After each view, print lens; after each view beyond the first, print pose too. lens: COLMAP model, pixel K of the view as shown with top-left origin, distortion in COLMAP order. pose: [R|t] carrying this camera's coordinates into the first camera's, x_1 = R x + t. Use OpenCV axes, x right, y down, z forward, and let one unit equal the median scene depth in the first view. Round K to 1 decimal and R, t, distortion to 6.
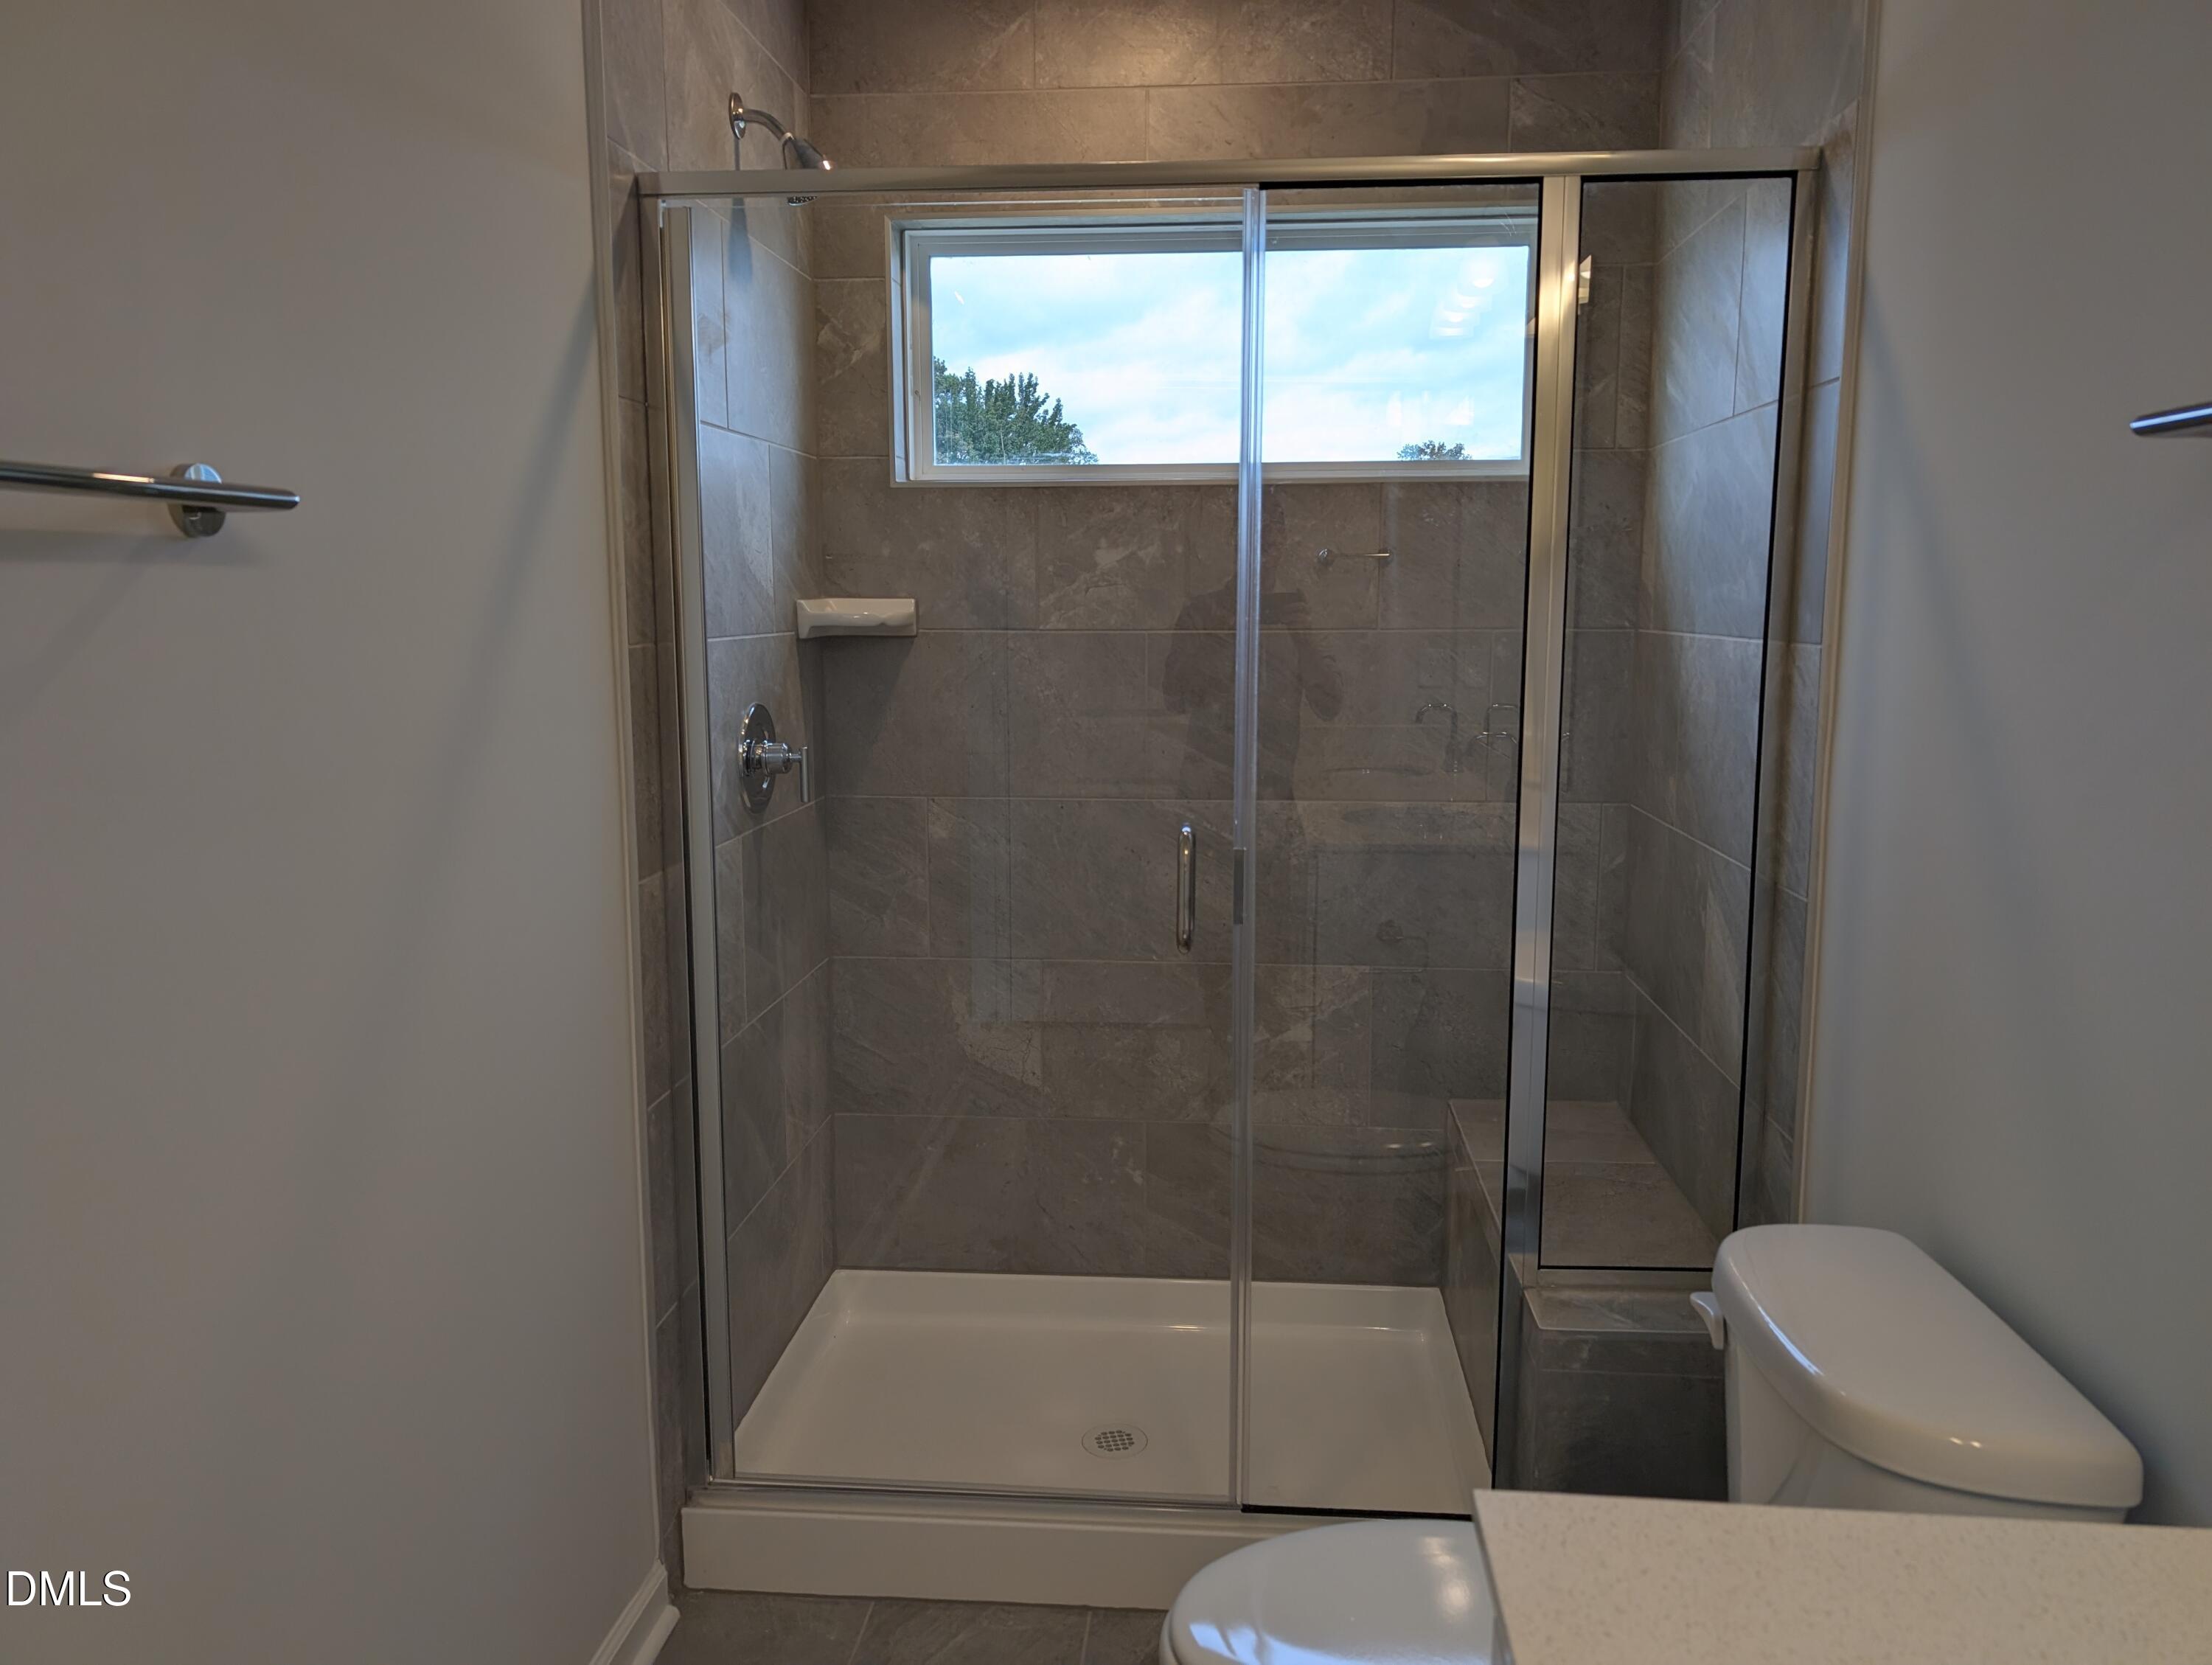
lens RADIAL K [[1586.9, 0, 1112.0], [0, 1586.9, 835.7], [0, 0, 1]] dist [0.021070, -0.009109]
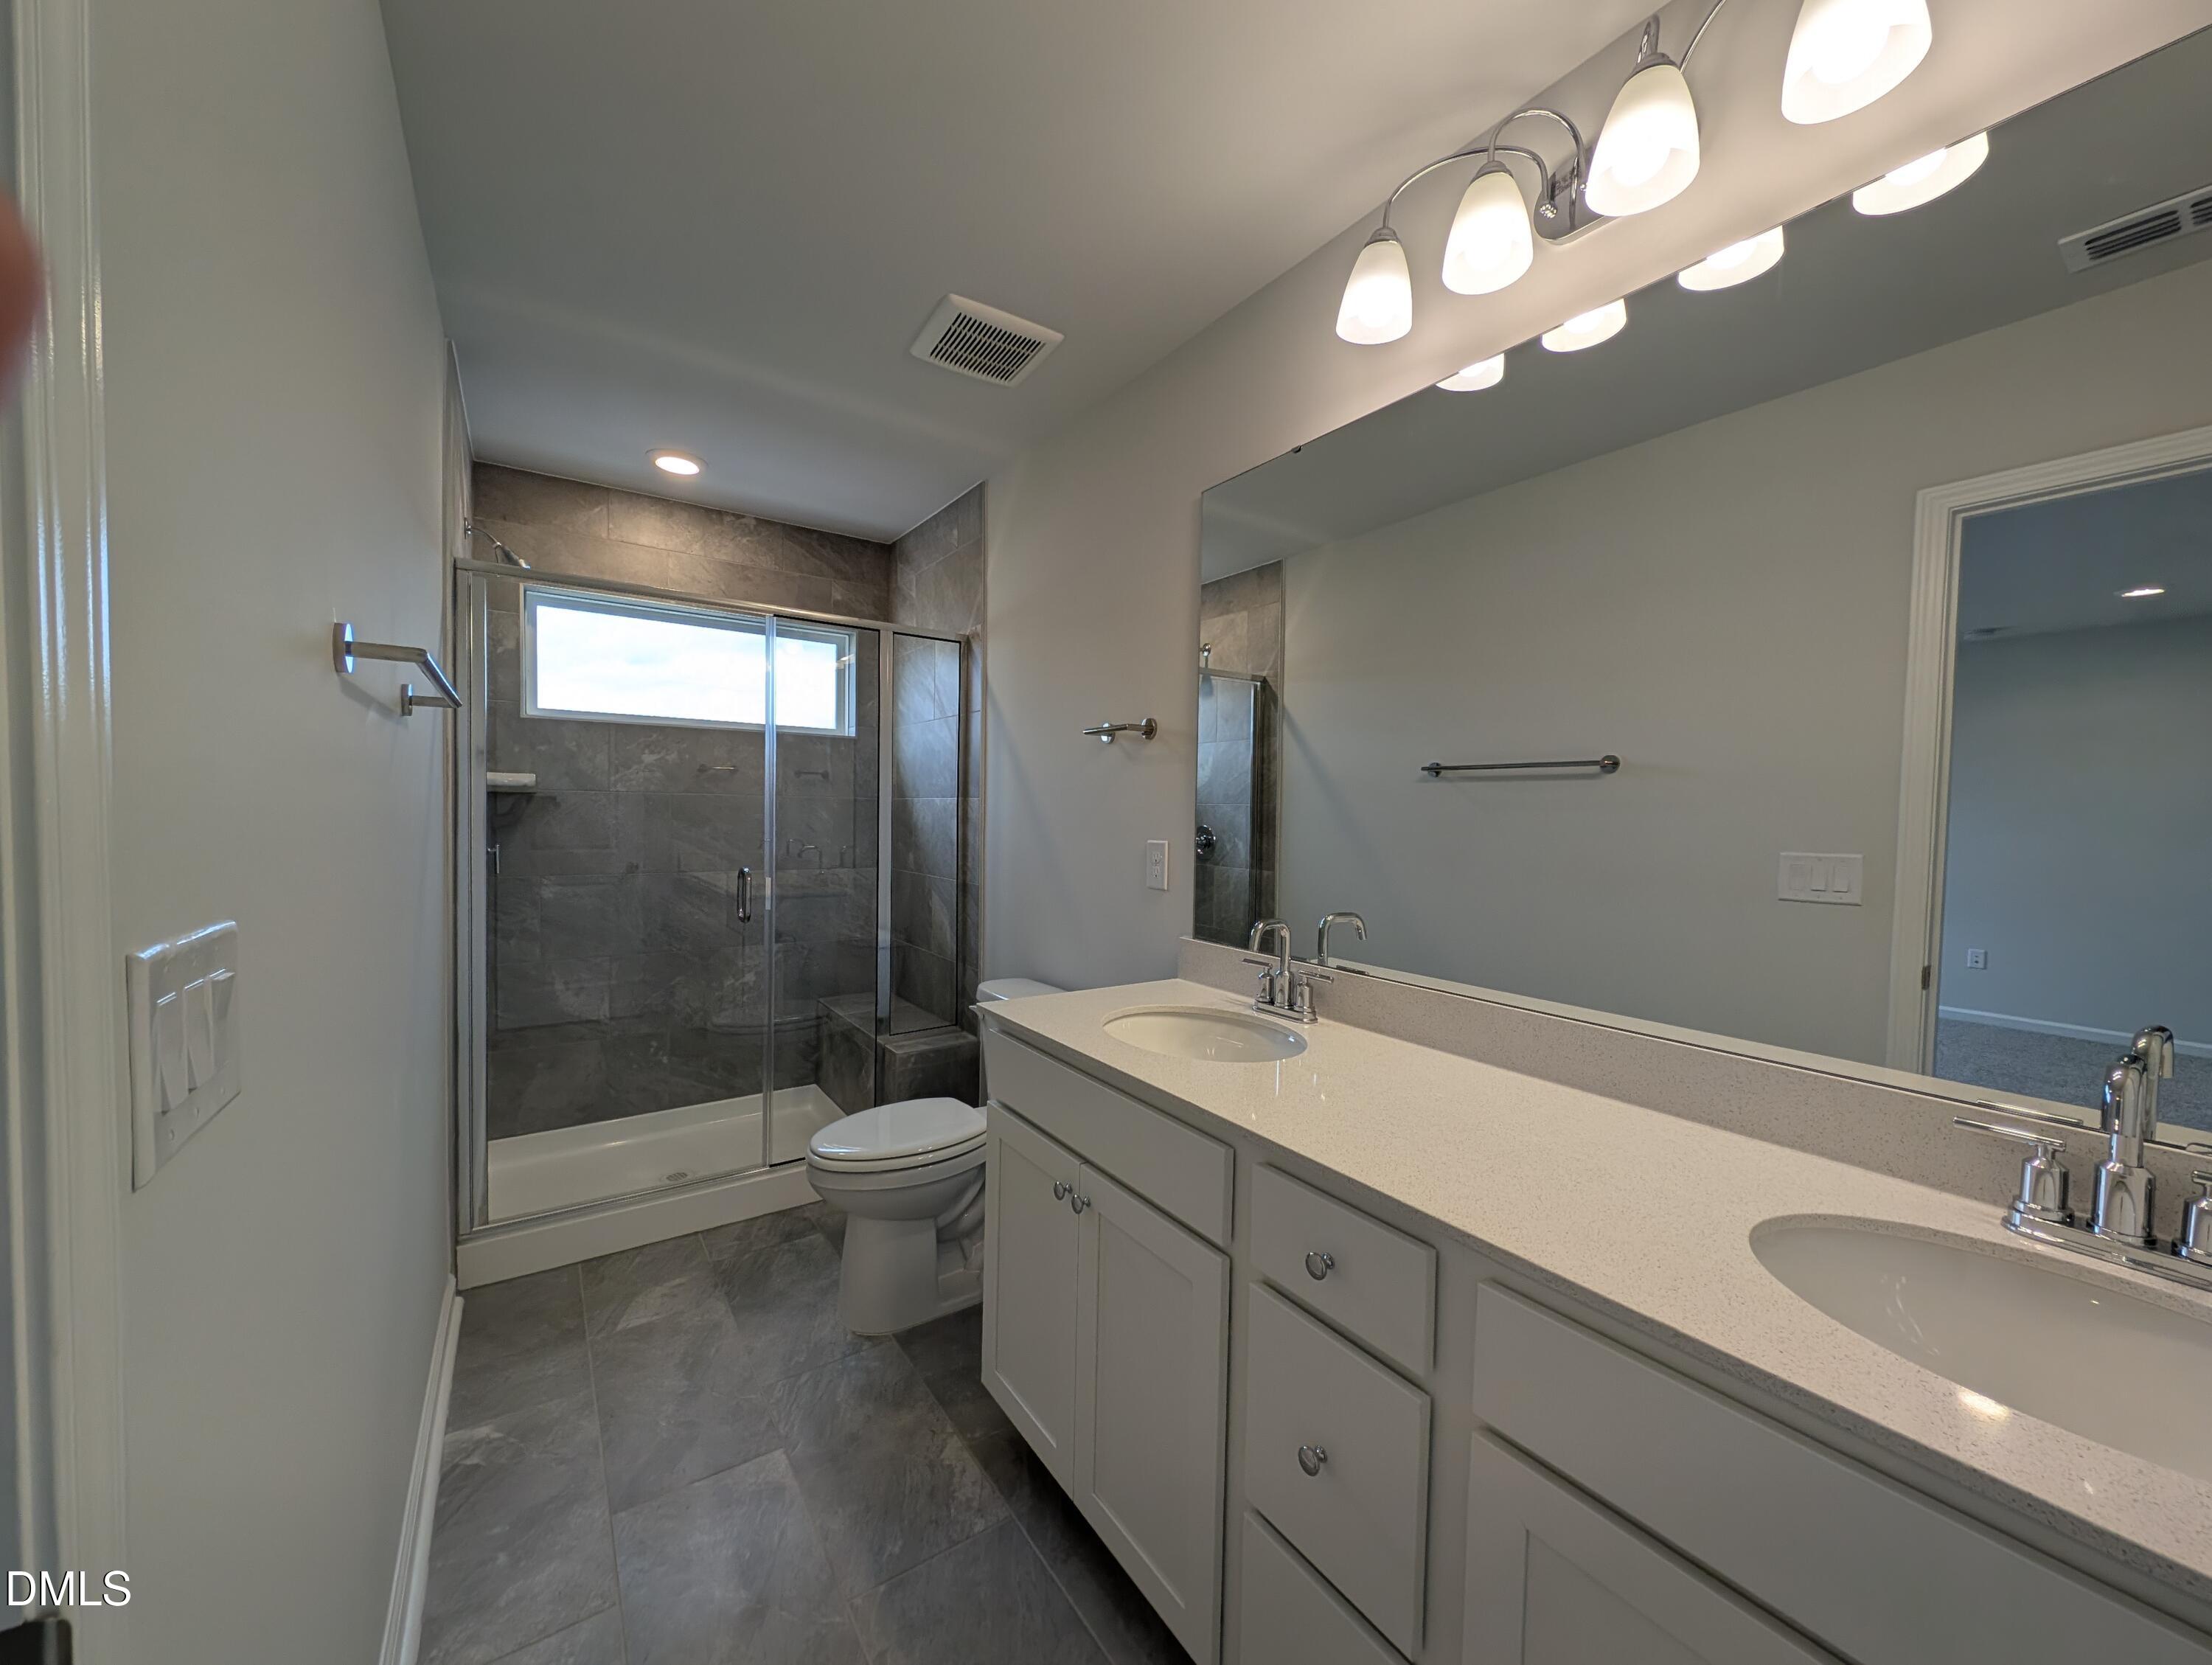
lens RADIAL K [[830.0, 0, 1100.2], [0, 830.0, 837.4], [0, 0, 1]] dist [0.010523, -0.002556]
pose [[0.776603, -0.004750, 0.629972, -0.245388], [0.074728, 0.993606, -0.084630, 0.070674], [-0.625542, 0.112800, 0.771993, -0.228268]]
